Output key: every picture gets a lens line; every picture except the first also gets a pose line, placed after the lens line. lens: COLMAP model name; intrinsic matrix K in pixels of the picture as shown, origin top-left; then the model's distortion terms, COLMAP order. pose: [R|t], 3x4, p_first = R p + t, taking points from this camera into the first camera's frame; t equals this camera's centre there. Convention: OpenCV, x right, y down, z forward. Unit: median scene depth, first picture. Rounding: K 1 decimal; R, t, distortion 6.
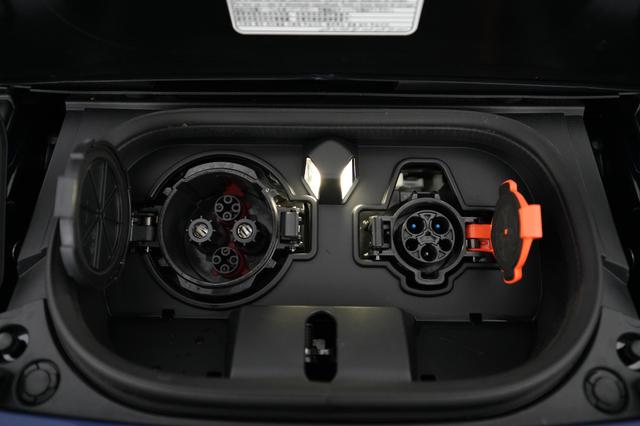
lens RADIAL K [[527.4, 0, 320.0], [0, 527.4, 213.0], [0, 0, 1]] dist [-0.005727, 0.000862]
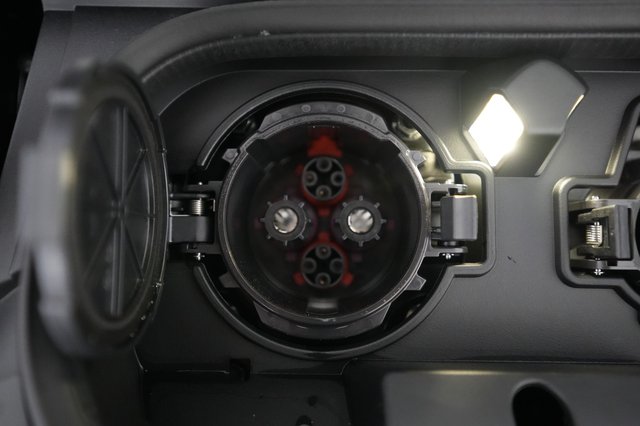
lens RADIAL K [[527.4, 0, 320.0], [0, 527.4, 213.0], [0, 0, 1]] dist [-0.005727, 0.000862]
pose [[0.999976, -0.004259, -0.005419, -0.193894], [0.004928, 0.991506, 0.129970, -0.054256], [0.004820, -0.129994, 0.991503, 0.436791]]
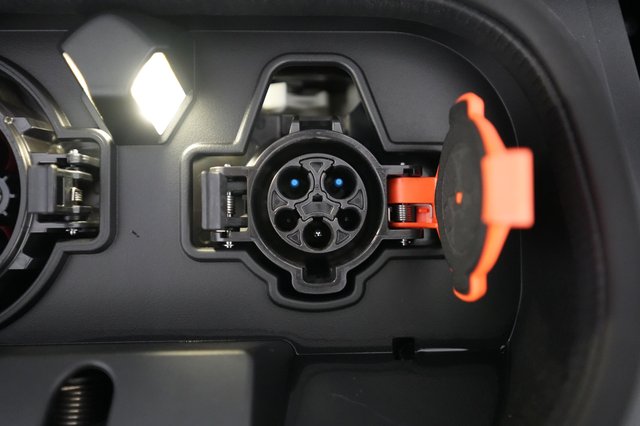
lens RADIAL K [[527.4, 0, 320.0], [0, 527.4, 213.0], [0, 0, 1]] dist [-0.005727, 0.000862]
pose [[0.999251, -0.021851, 0.031928, 0.189795], [0.016275, 0.986078, 0.165482, -0.034526], [-0.035099, -0.164839, 0.985696, 0.469340]]
